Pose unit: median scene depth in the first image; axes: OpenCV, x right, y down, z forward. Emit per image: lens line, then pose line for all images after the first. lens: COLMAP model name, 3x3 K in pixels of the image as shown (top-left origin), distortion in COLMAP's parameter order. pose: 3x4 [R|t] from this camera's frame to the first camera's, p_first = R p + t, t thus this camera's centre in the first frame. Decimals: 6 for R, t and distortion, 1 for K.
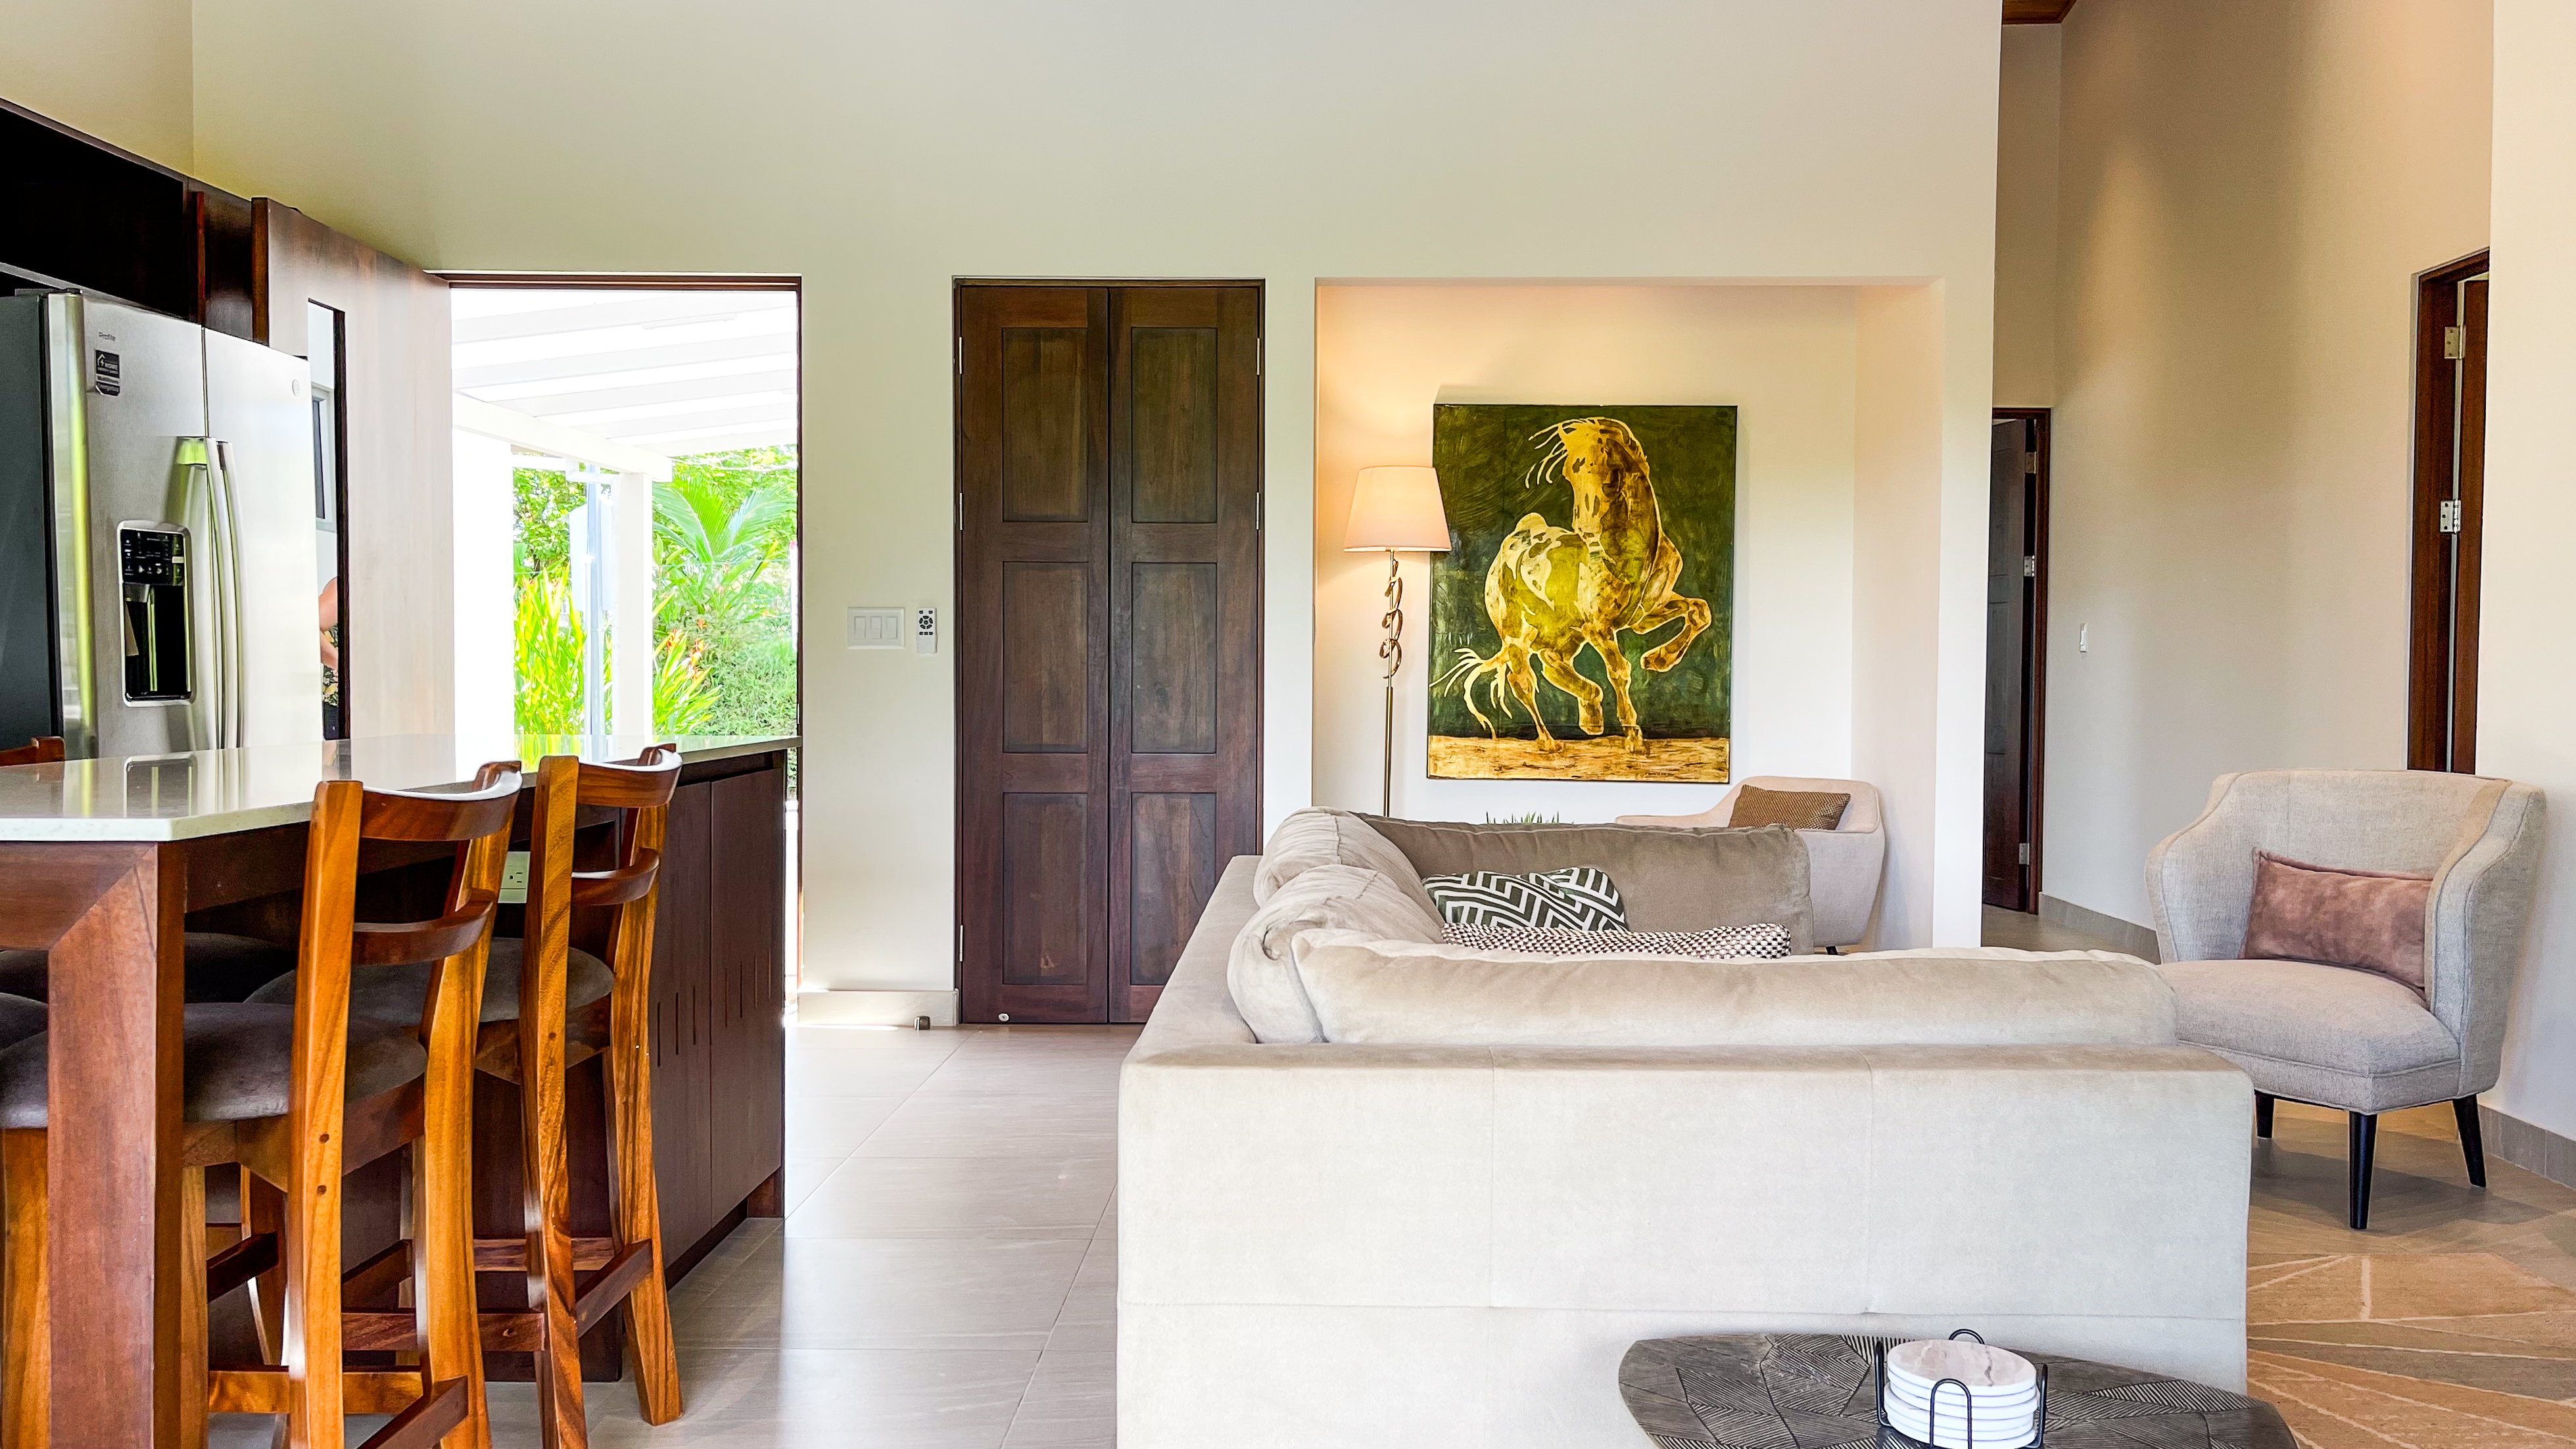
lens RADIAL K [[1956.2, 0, 1284.9], [0, 1956.2, 726.9], [0, 0, 1]] dist [0.053320, -0.046319]
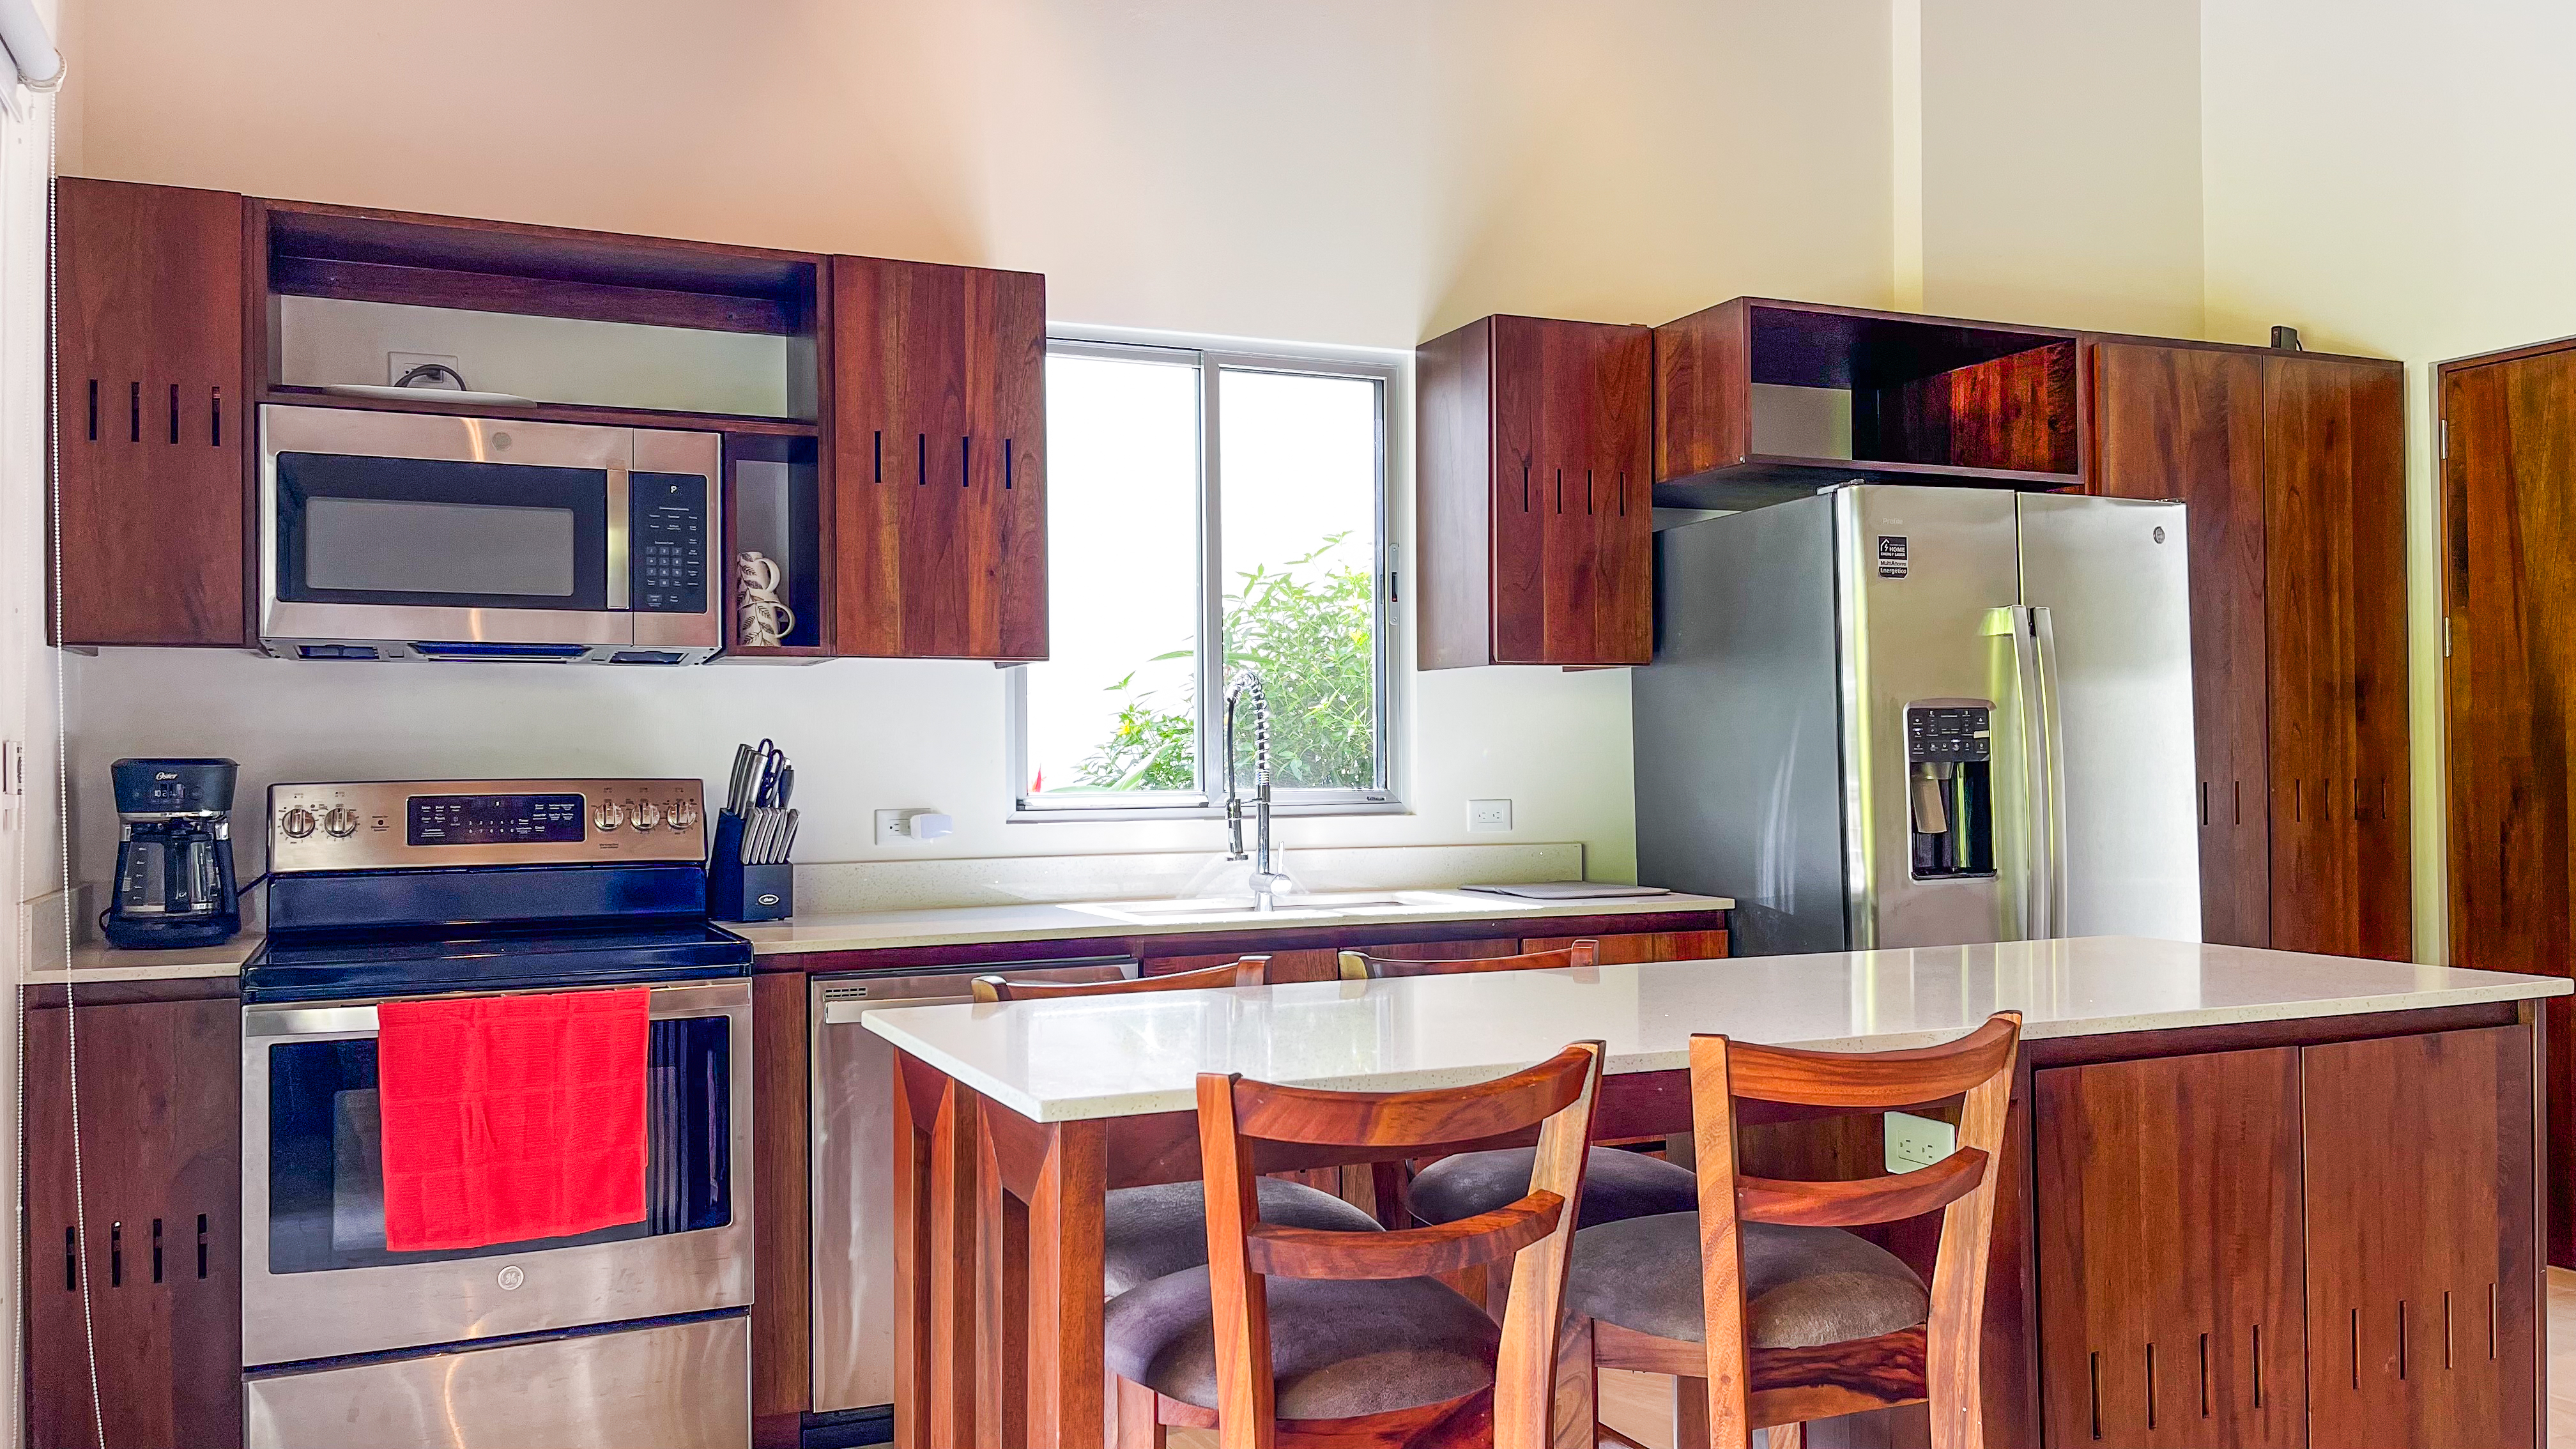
lens RADIAL K [[1956.3, 0, 1292.1], [0, 1956.3, 736.4], [0, 0, 1]] dist [0.053320, -0.046319]
pose [[0.445016, -0.024554, -0.895186, 0.164244], [-0.018531, 0.999158, -0.036618, -0.043447], [0.895331, 0.032884, 0.444186, 0.277927]]
